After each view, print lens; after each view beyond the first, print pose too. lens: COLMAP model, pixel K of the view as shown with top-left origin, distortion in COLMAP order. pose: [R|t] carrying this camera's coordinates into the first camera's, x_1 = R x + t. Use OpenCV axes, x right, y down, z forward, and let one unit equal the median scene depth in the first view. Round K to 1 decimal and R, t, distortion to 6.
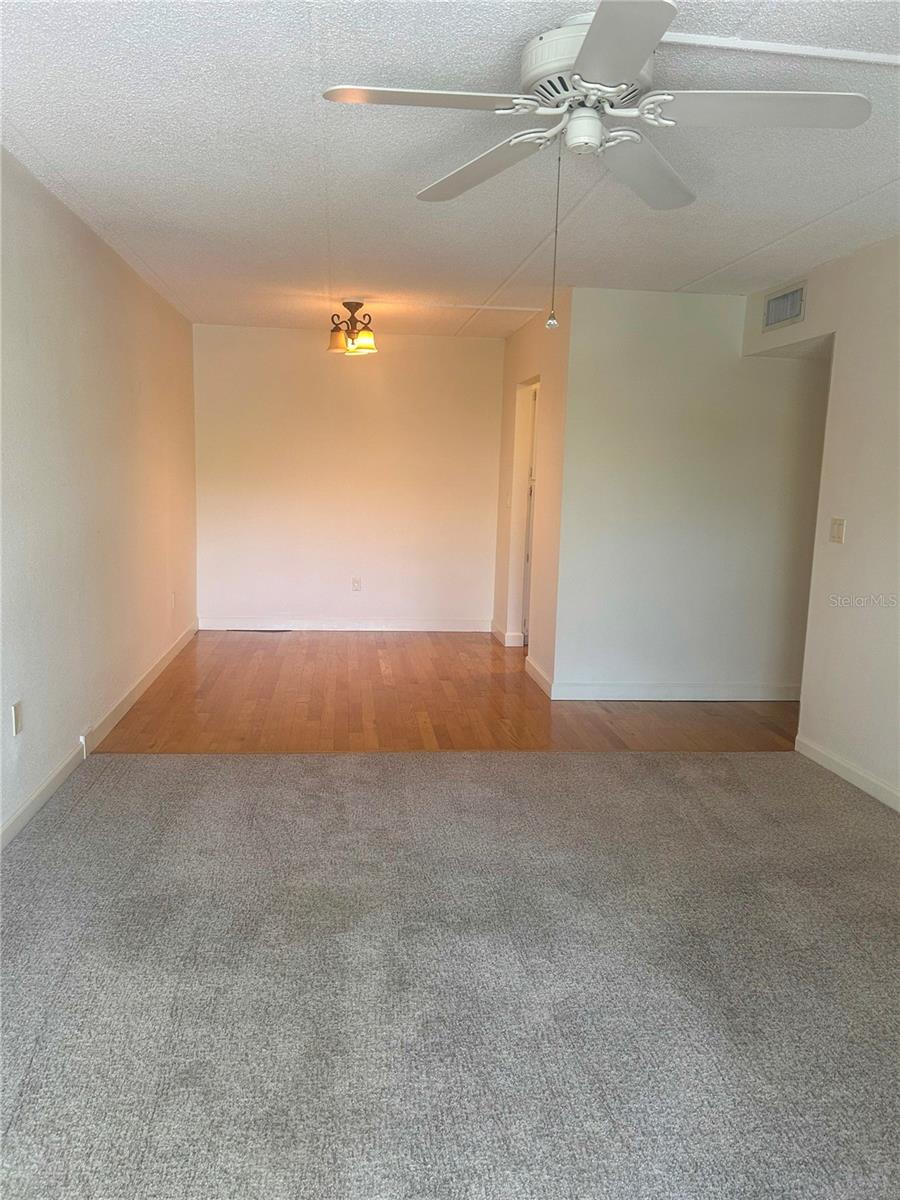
lens RADIAL K [[911.2, 0, 450.0], [0, 911.2, 600.0], [0, 0, 1]] dist [0.148257, 0.000116]
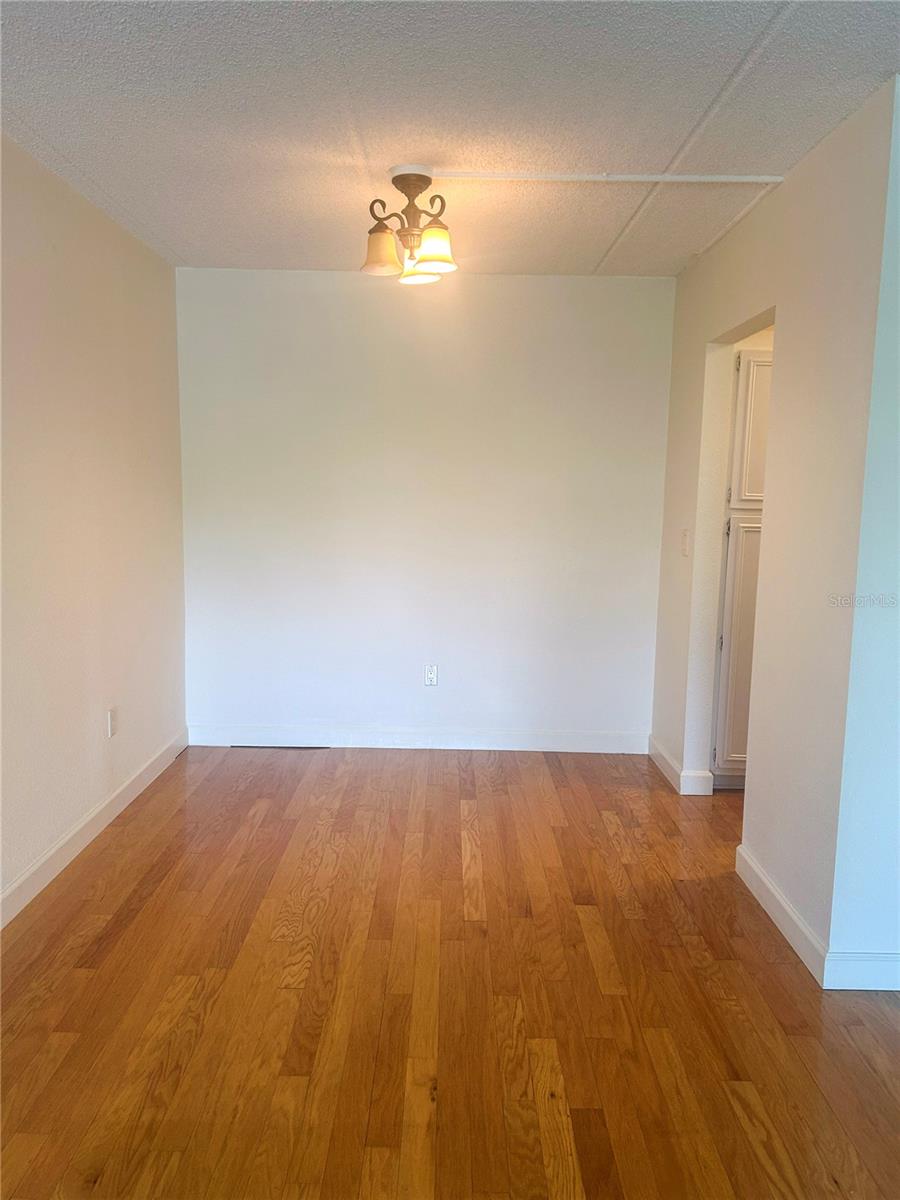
lens RADIAL K [[885.6, 0, 450.0], [0, 885.6, 600.0], [0, 0, 1]] dist [0.001619, 0.000160]
pose [[0.993153, 0.004936, -0.116719, -0.024179], [-0.007279, 0.999780, -0.019653, -0.074197], [0.116596, 0.020368, 0.992971, 0.511104]]
